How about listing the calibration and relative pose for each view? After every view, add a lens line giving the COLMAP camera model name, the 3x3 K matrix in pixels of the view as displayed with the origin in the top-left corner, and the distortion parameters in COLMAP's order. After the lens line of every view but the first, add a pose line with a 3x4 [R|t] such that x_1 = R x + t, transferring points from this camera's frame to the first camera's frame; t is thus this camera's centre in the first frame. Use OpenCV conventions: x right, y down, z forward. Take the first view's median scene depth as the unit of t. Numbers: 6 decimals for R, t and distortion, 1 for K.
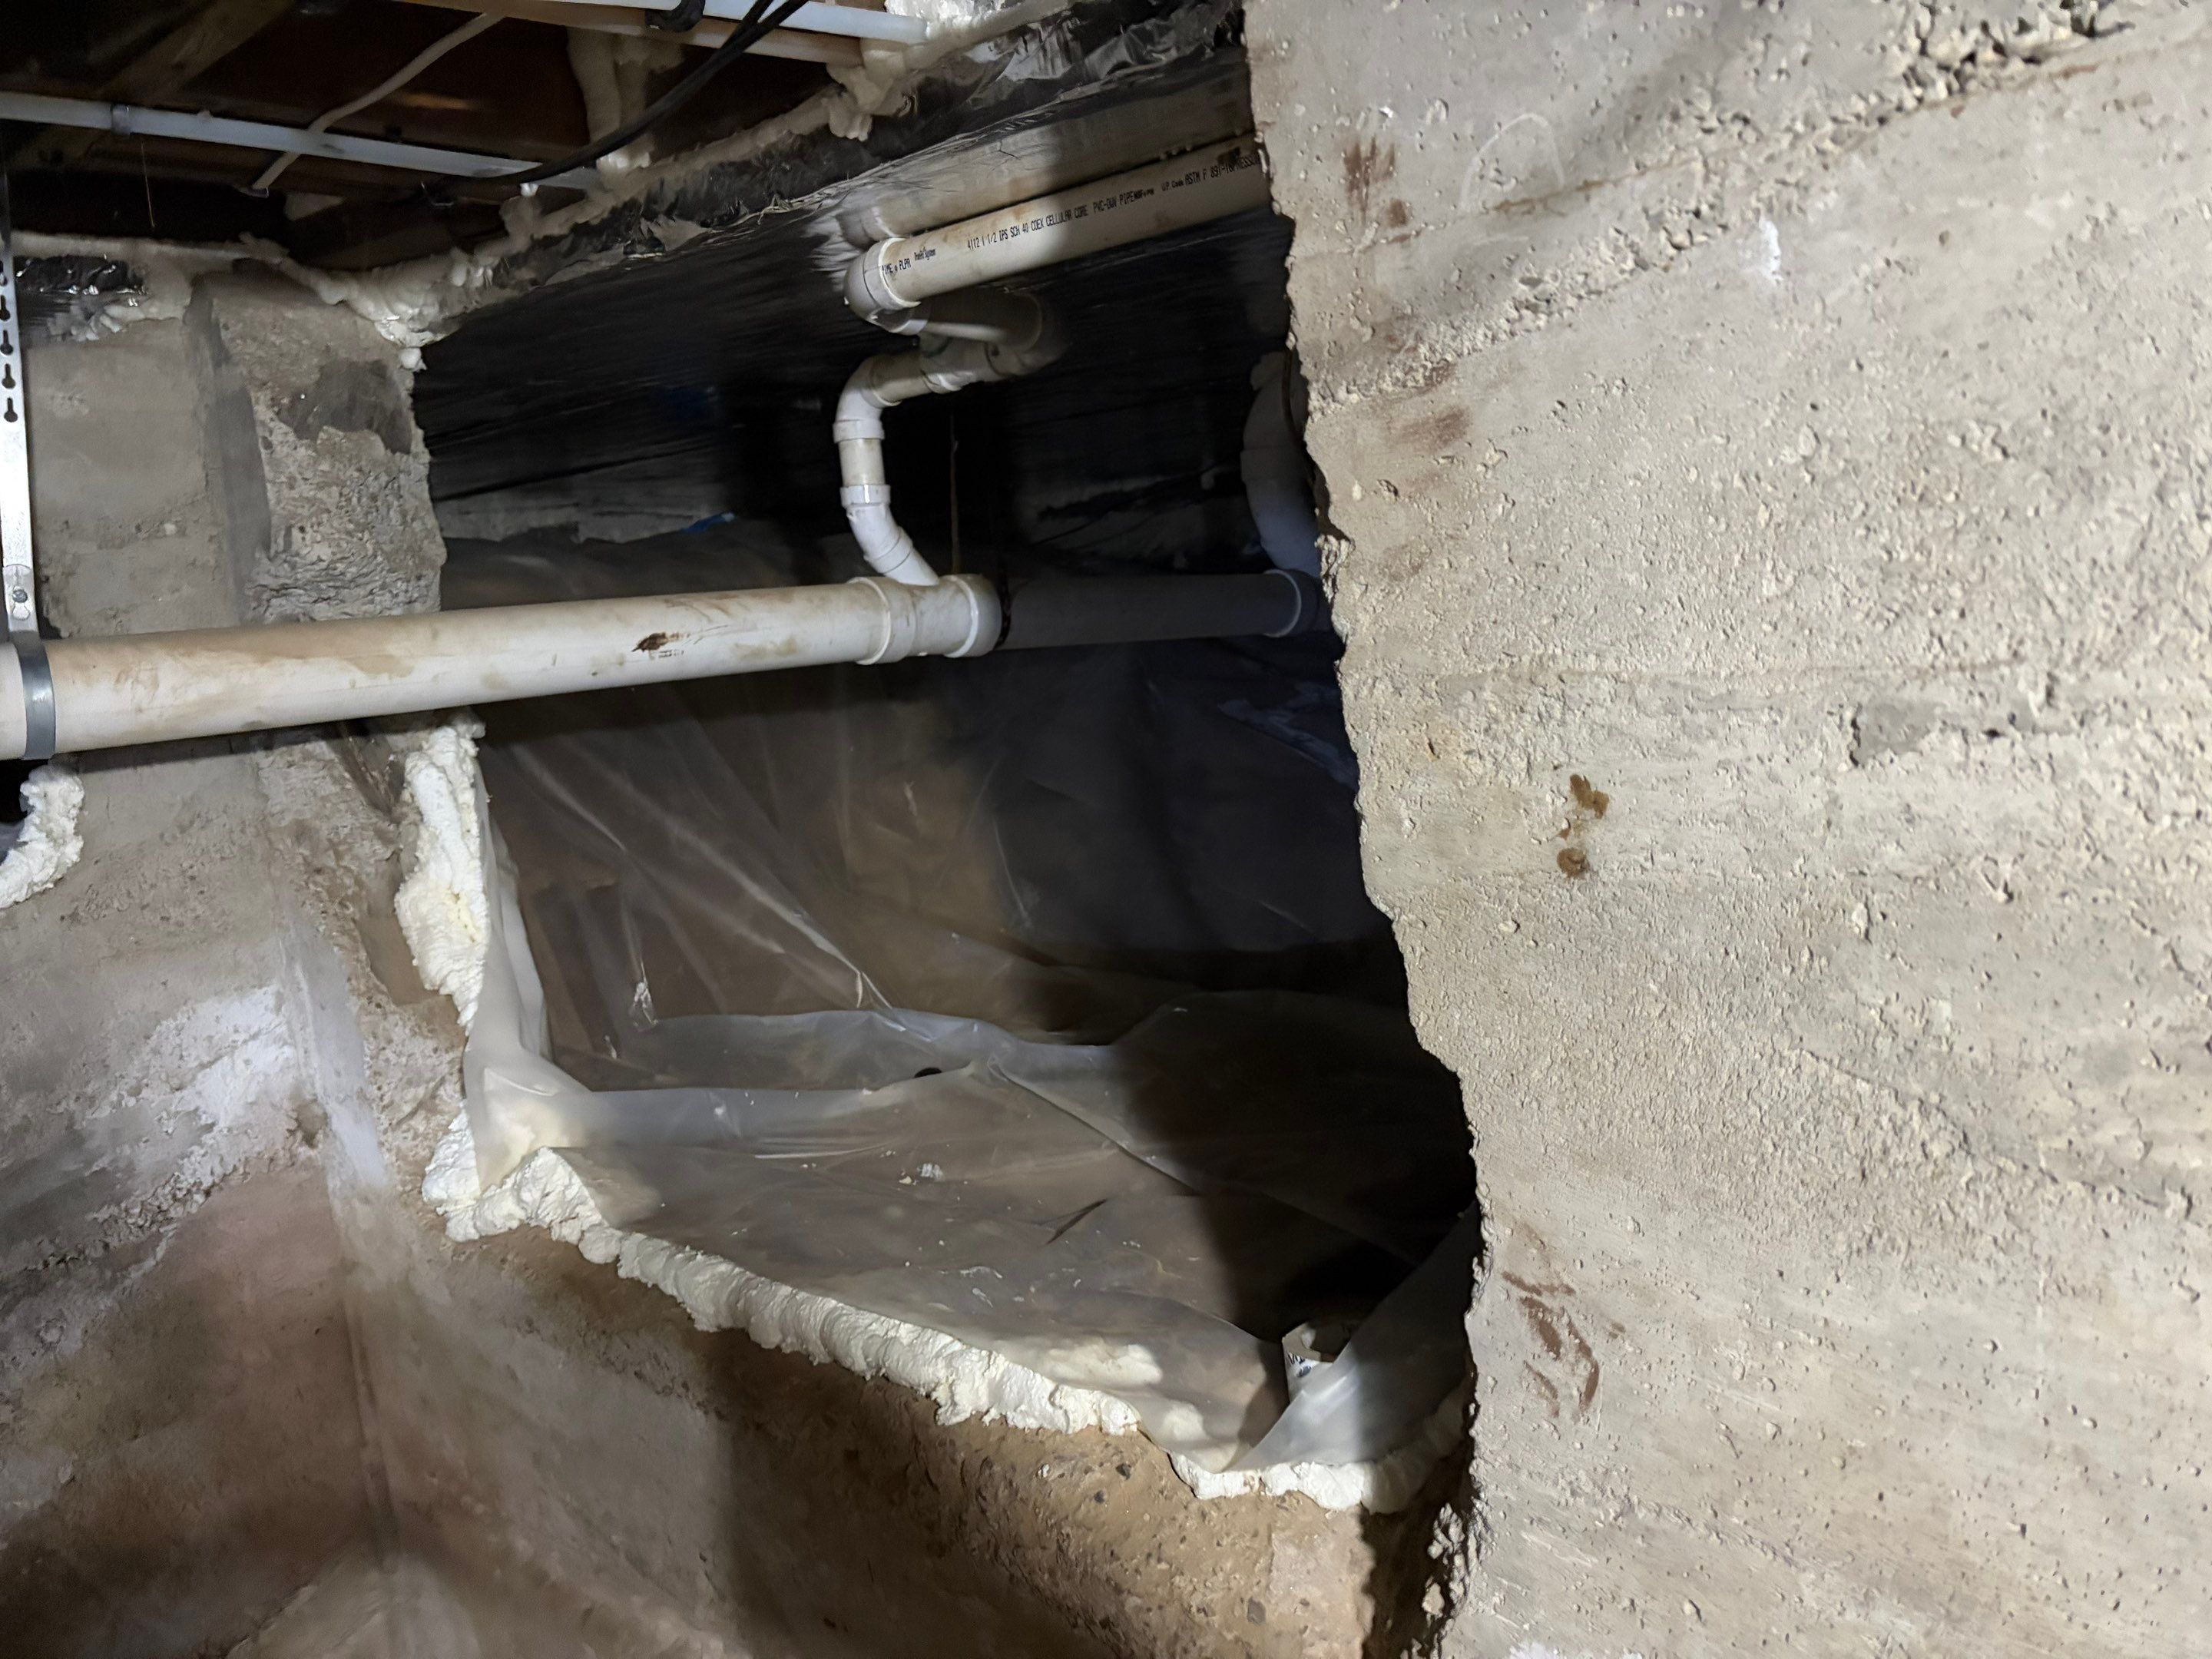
lens RADIAL K [[1429.3, 0, 1106.0], [0, 1429.3, 829.5], [0, 0, 1]] dist [-0.001515, -0.000813]
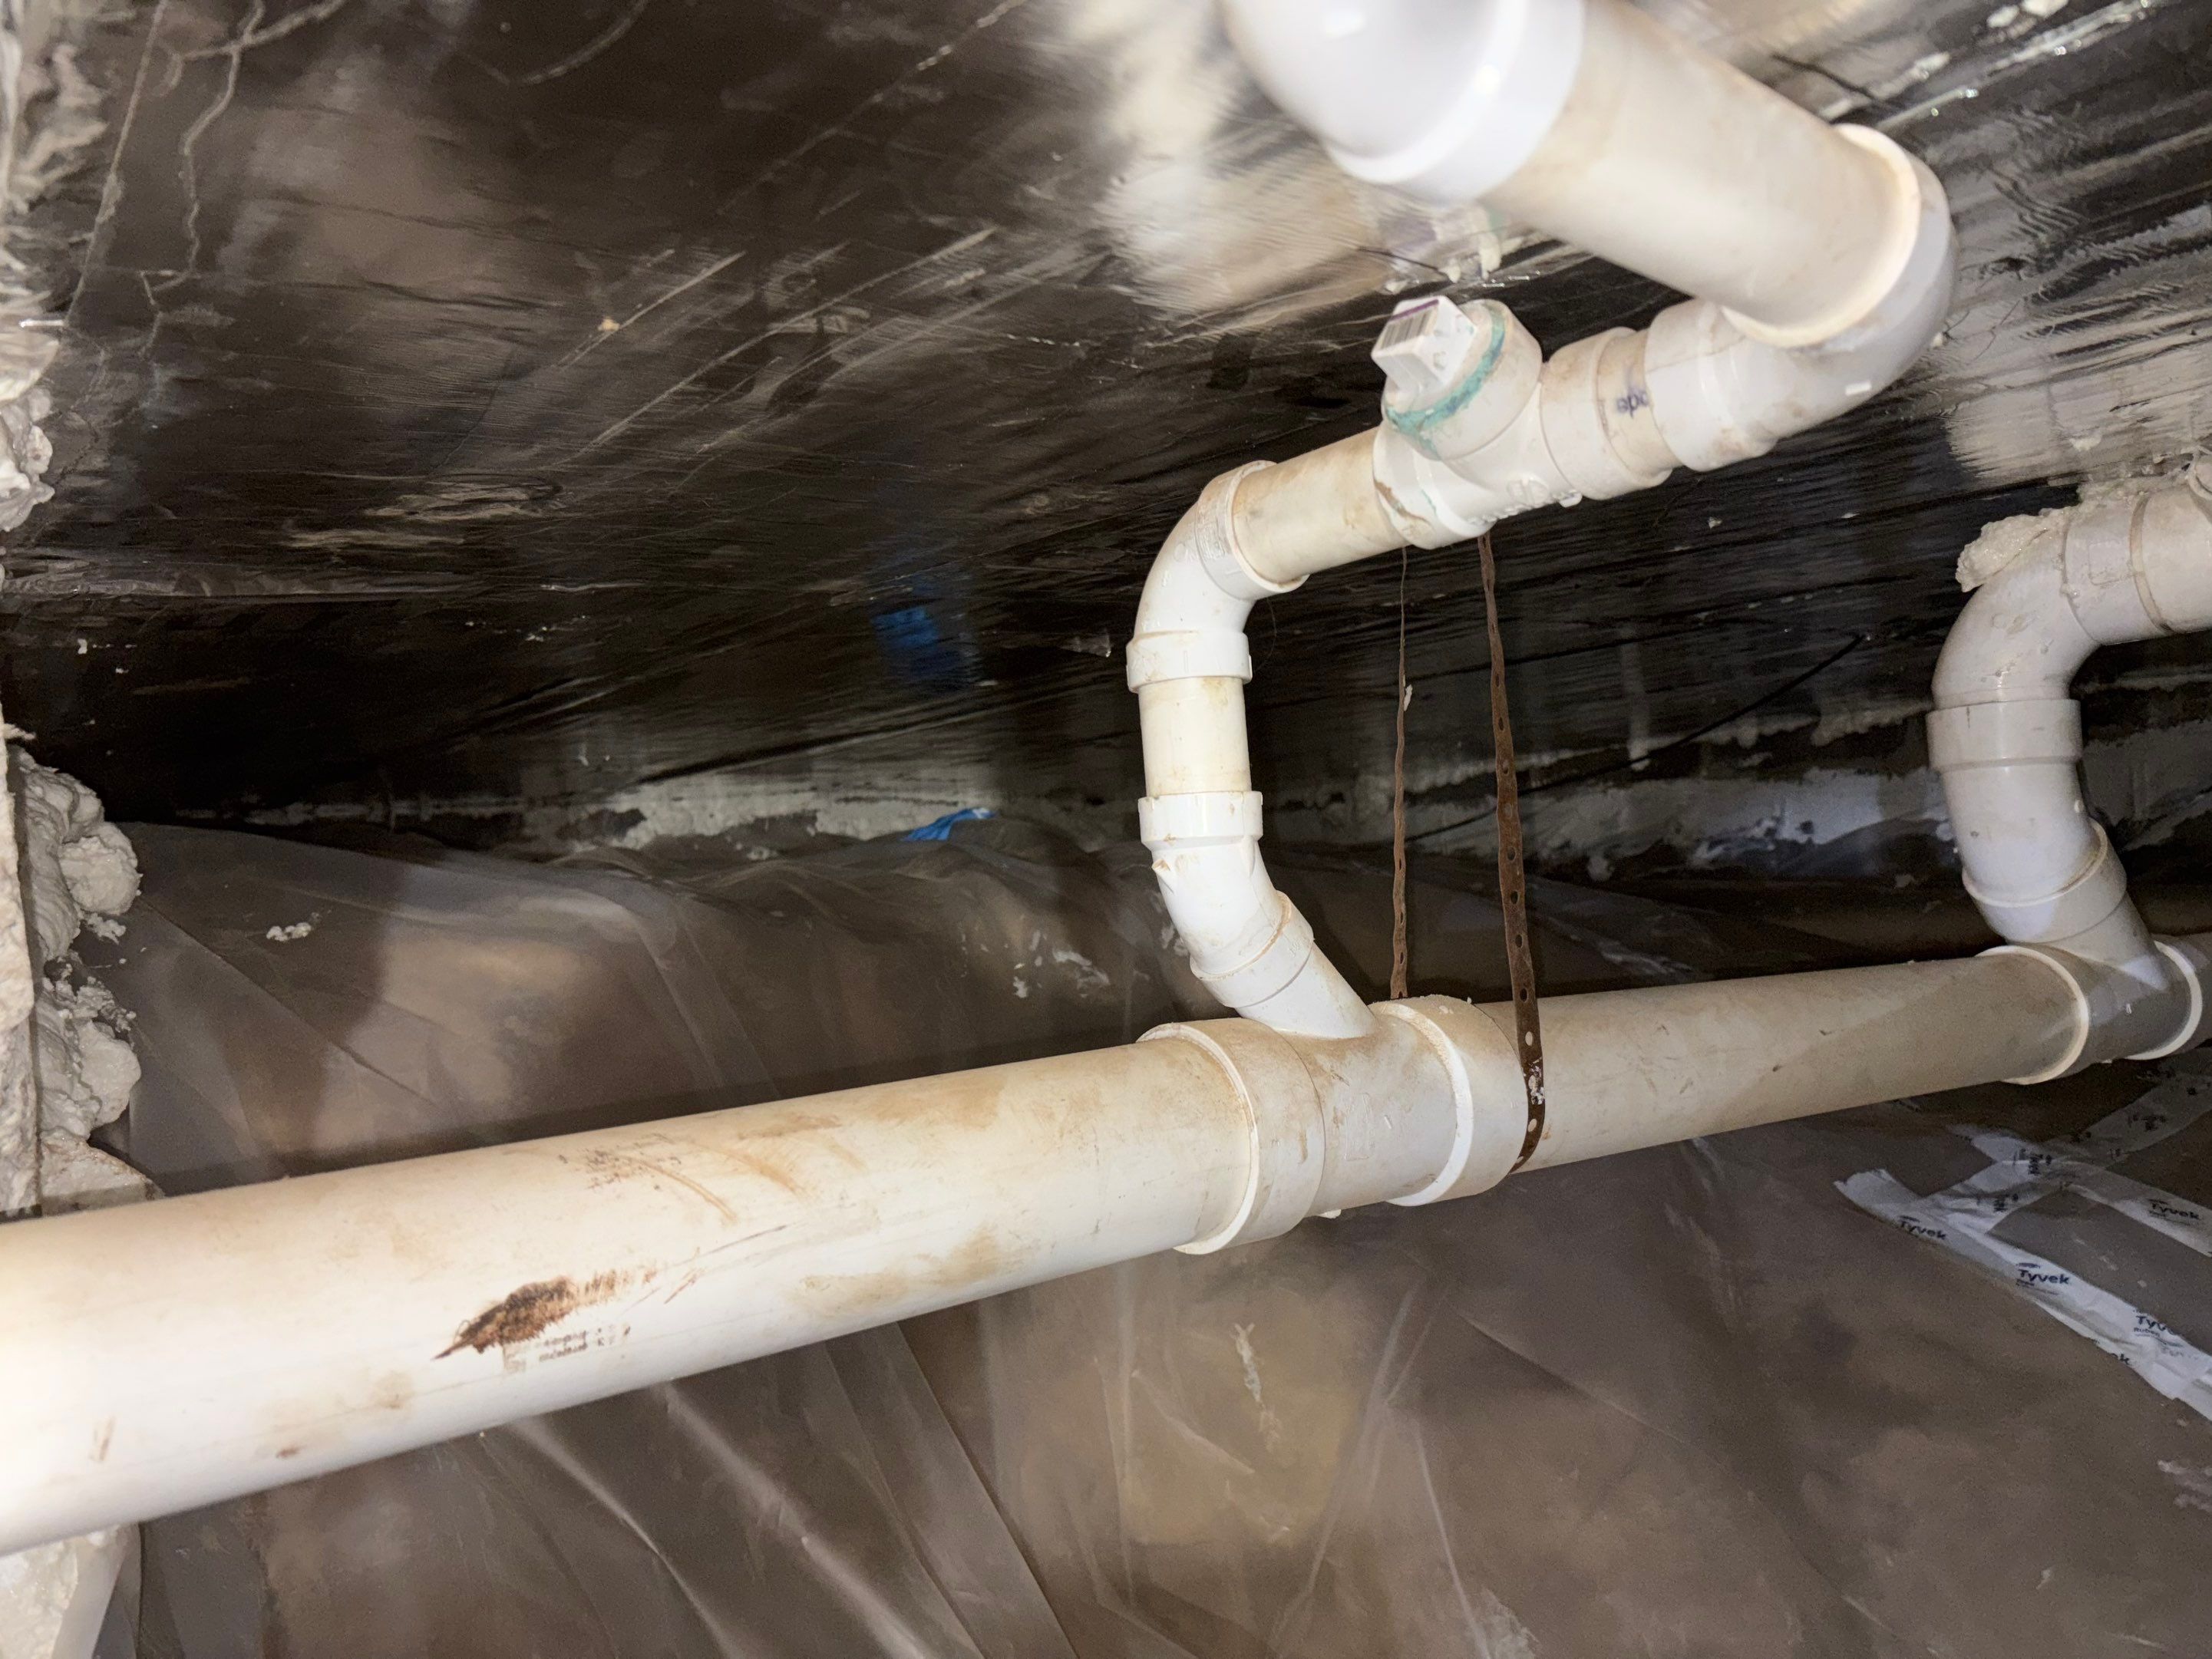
lens RADIAL K [[1668.8, 0, 1106.0], [0, 1668.8, 829.5], [0, 0, 1]] dist [0.003028, 0.000864]
pose [[0.980622, 0.002764, -0.195891, -0.098479], [-0.040568, 0.981092, -0.189240, -0.135323], [0.191664, 0.193520, 0.962193, 0.523605]]
